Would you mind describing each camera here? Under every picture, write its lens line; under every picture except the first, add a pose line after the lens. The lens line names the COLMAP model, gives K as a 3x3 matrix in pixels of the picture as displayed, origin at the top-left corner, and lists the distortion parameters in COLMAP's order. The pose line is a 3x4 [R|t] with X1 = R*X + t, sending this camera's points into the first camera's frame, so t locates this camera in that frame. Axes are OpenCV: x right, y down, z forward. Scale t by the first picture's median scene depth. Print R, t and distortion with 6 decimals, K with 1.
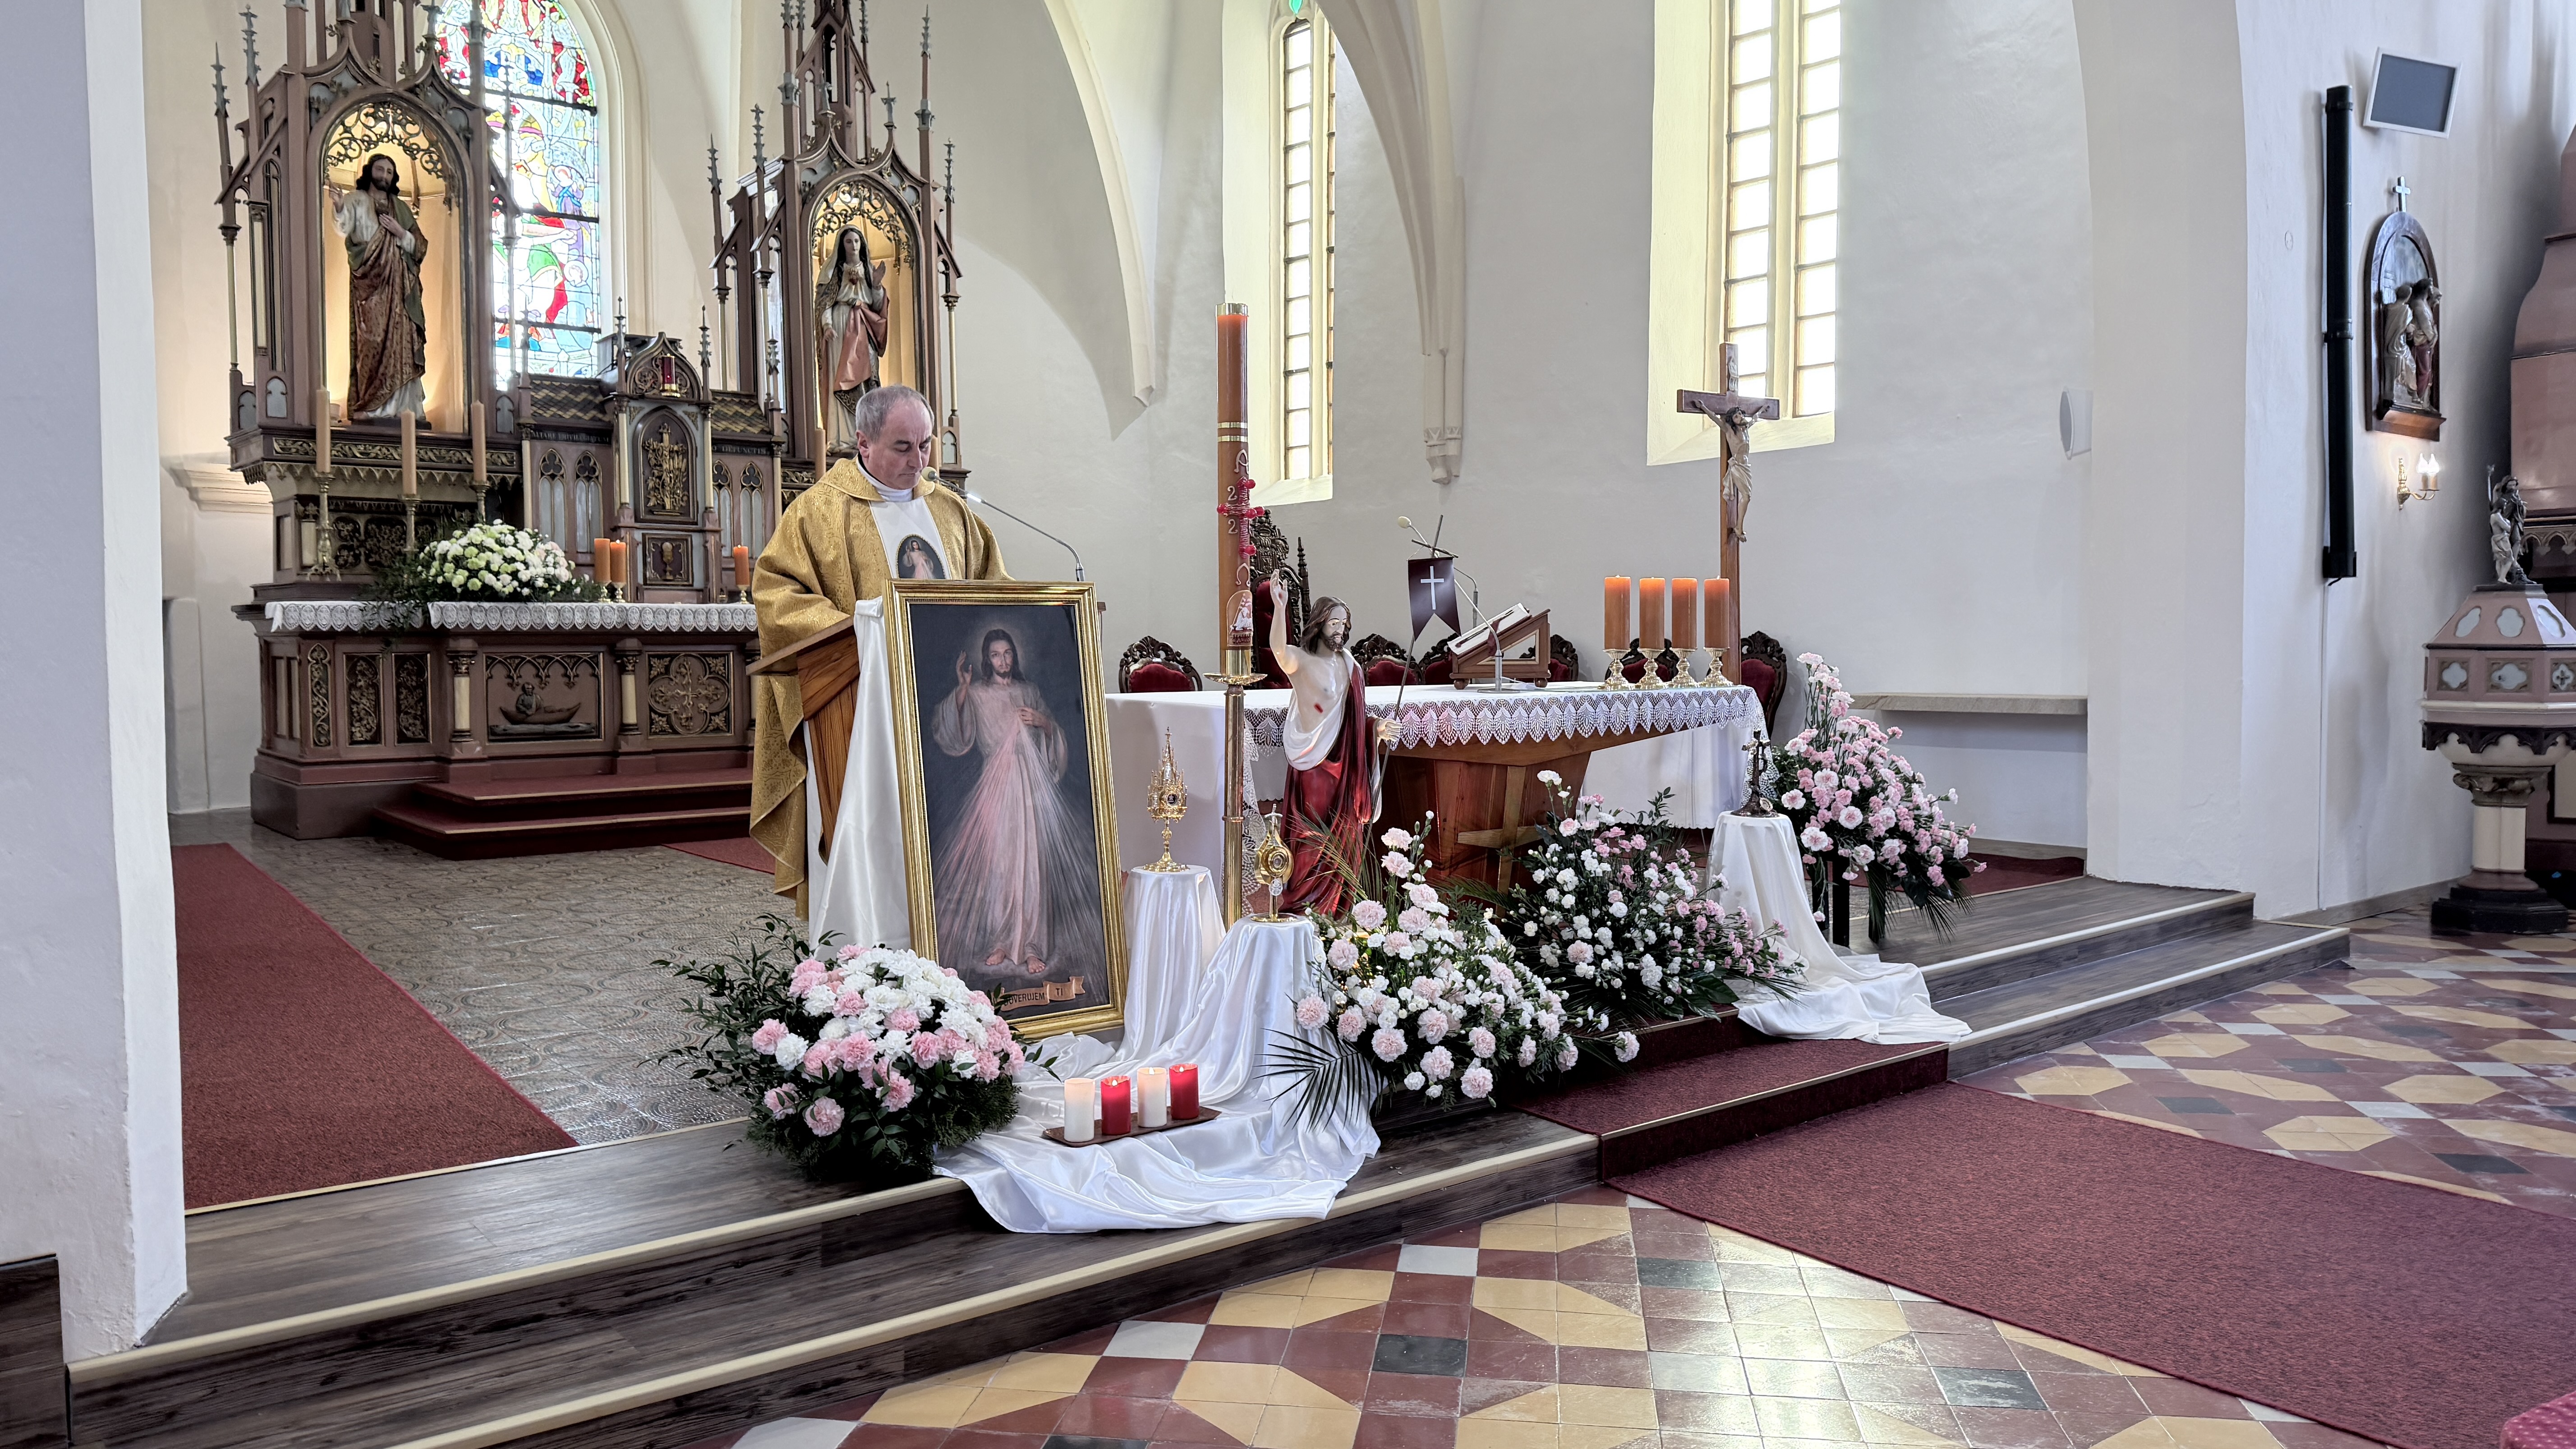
lens RADIAL K [[1819.7, 0, 1289.3], [0, 1819.7, 706.9], [0, 0, 1]] dist [0.052363, -0.047897]
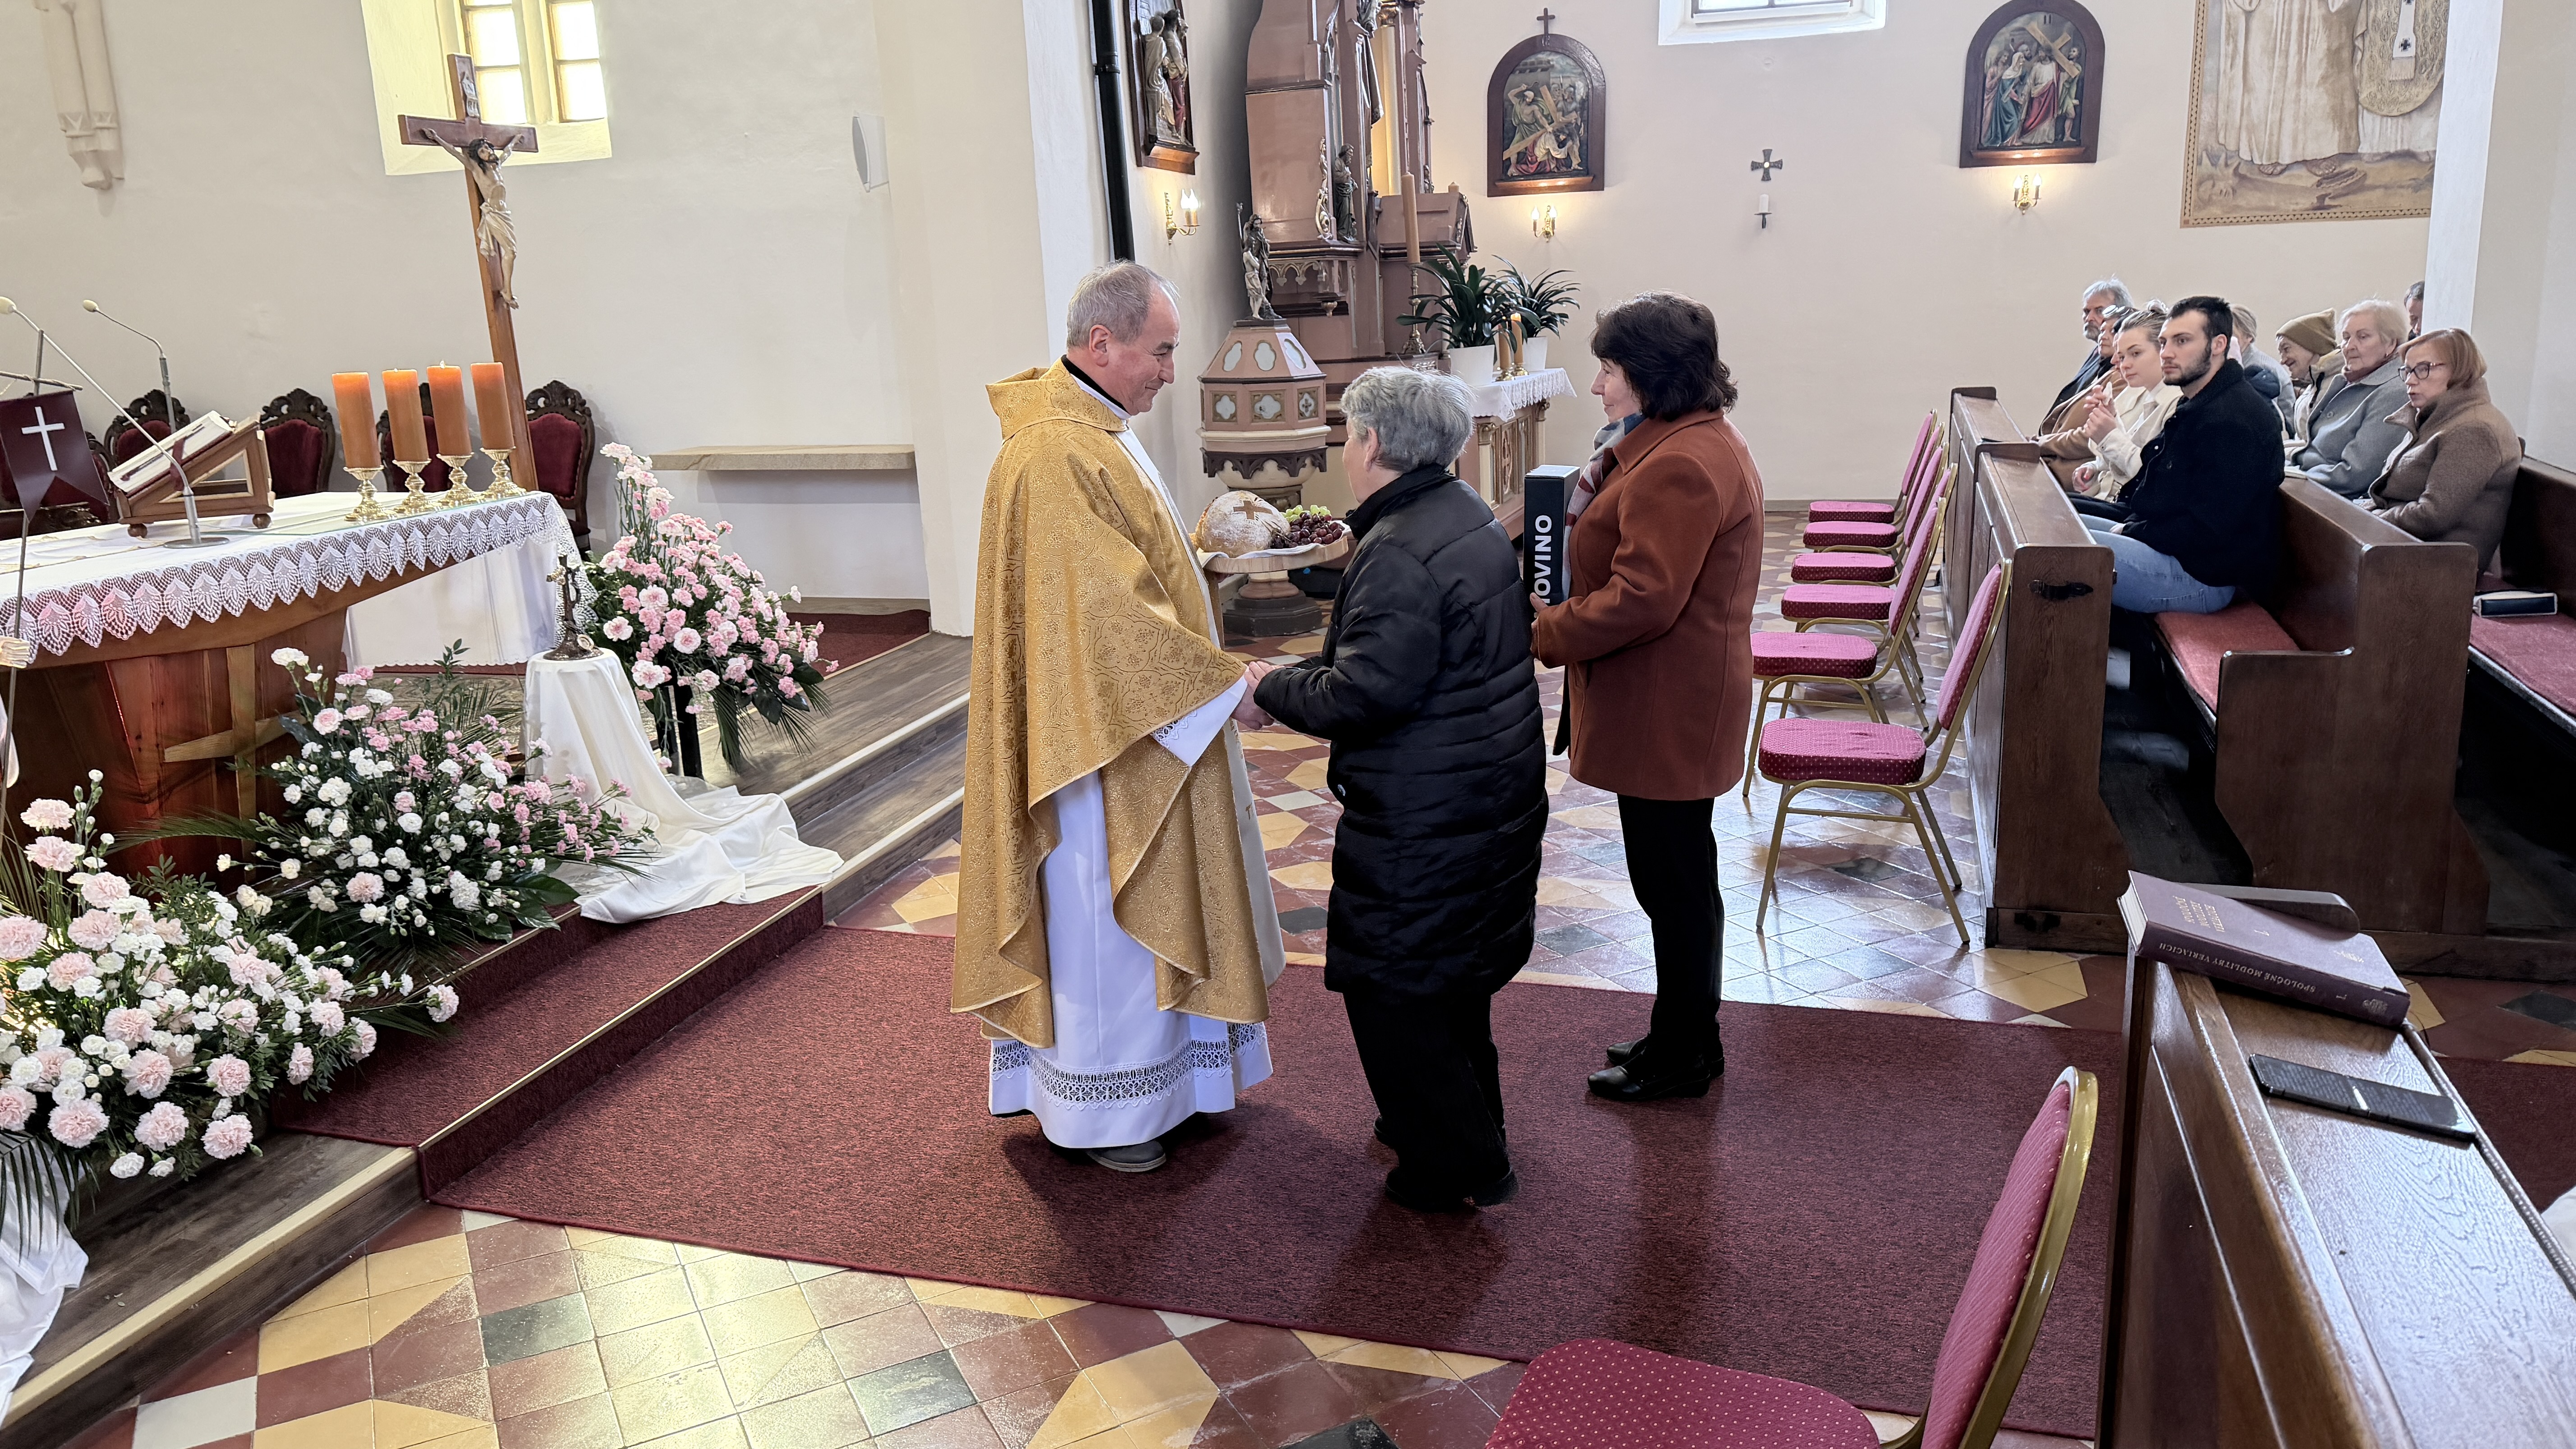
lens RADIAL K [[1819.7, 0, 1289.3], [0, 1819.7, 706.9], [0, 0, 1]] dist [0.052363, -0.047897]
pose [[0.813601, -0.159452, 0.559132, 0.046896], [0.057616, 0.979037, 0.195361, -0.066666], [-0.578562, -0.126731, 0.805733, 0.121801]]
